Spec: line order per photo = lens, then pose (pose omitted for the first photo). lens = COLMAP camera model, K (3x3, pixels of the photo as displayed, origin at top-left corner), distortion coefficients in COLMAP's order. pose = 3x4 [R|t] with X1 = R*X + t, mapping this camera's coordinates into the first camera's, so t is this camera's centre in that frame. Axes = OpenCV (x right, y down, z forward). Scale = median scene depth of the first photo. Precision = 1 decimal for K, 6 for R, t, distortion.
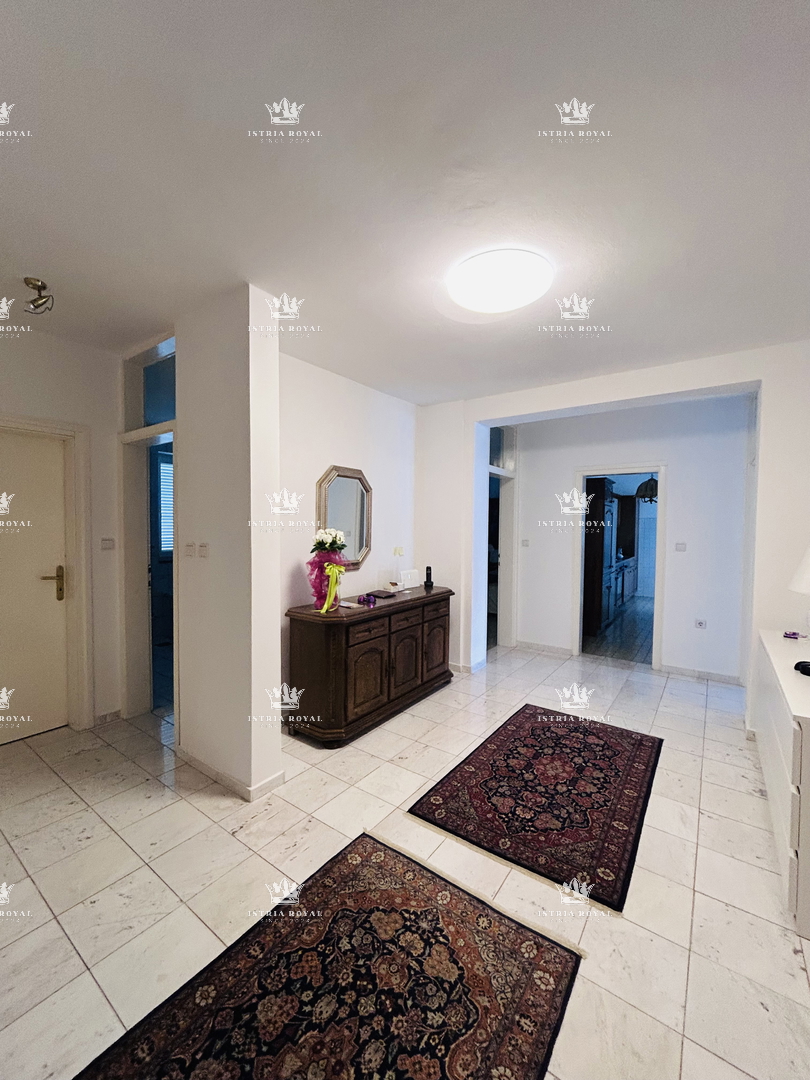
lens RADIAL K [[435.1, 0, 402.6], [0, 435.1, 535.4], [0, 0, 1]] dist [-0.005398, -0.001154]
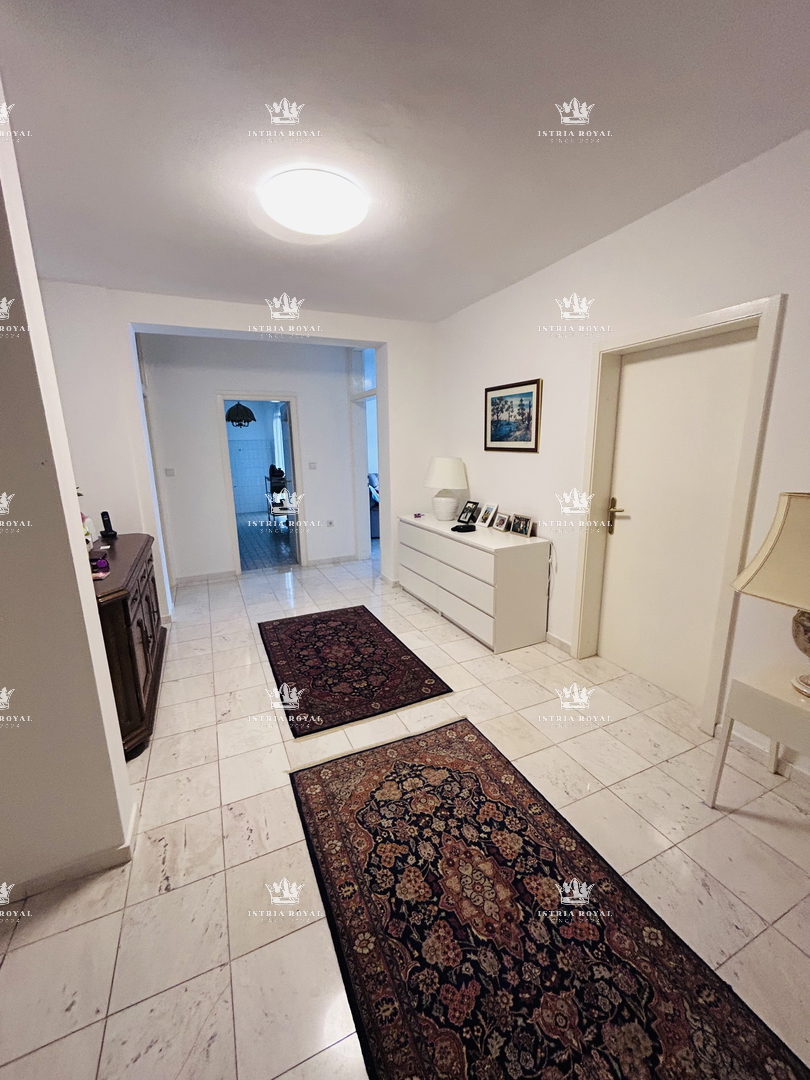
lens RADIAL K [[435.1, 0, 401.0], [0, 435.1, 541.5], [0, 0, 1]] dist [-0.005398, -0.001154]
pose [[0.486392, -0.211012, 0.847877, -0.976885], [0.042143, 0.974936, 0.218458, -0.068615], [-0.872724, -0.070524, 0.483094, 0.450598]]
